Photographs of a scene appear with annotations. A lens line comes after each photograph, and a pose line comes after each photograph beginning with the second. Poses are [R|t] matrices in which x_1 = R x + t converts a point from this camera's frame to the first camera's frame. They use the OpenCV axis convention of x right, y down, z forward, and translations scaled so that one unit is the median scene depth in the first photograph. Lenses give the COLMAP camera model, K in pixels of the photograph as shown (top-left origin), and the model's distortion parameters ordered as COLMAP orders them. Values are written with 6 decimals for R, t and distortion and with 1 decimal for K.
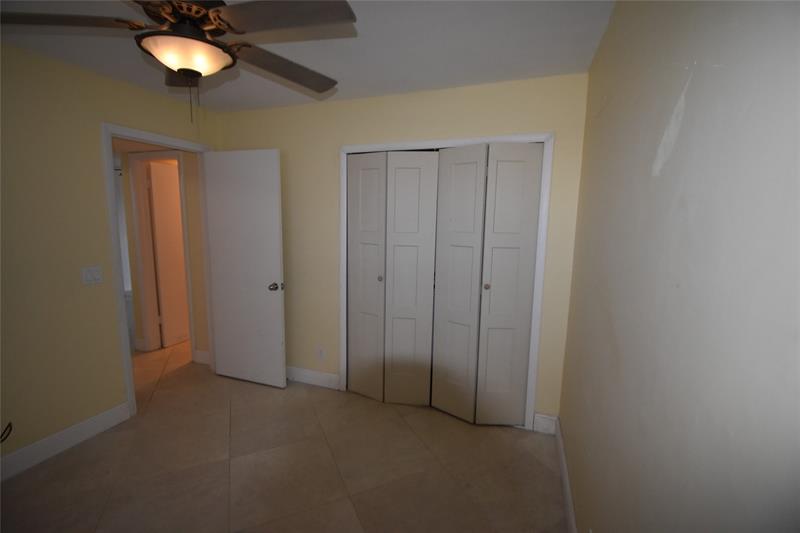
lens RADIAL K [[349.4, 0, 400.0], [0, 349.4, 253.8], [0, 0, 1]] dist [-0.000504, -0.000063]
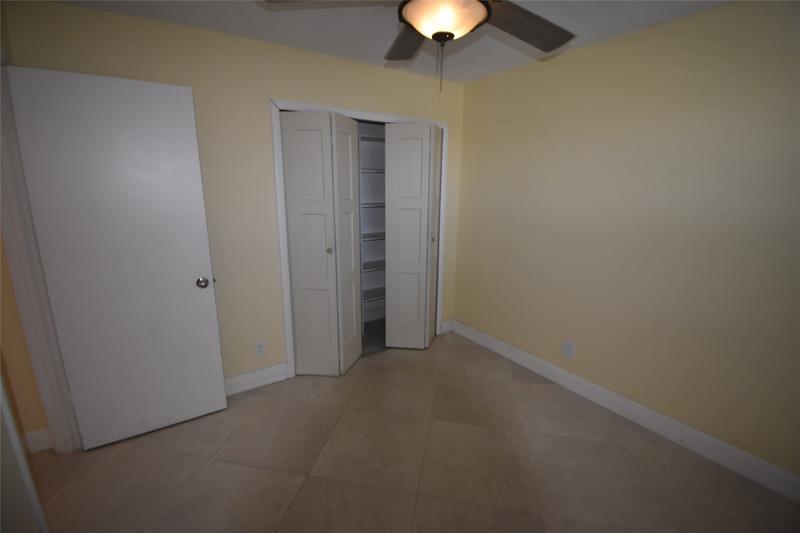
lens RADIAL K [[351.0, 0, 400.0], [0, 351.0, 266.5], [0, 0, 1]] dist [0.001696, 0.000078]
pose [[0.610836, -0.170733, 0.773130, -0.693481], [0.081021, 0.984826, 0.153469, -0.018841], [-0.787601, -0.031105, 0.615401, 0.237314]]
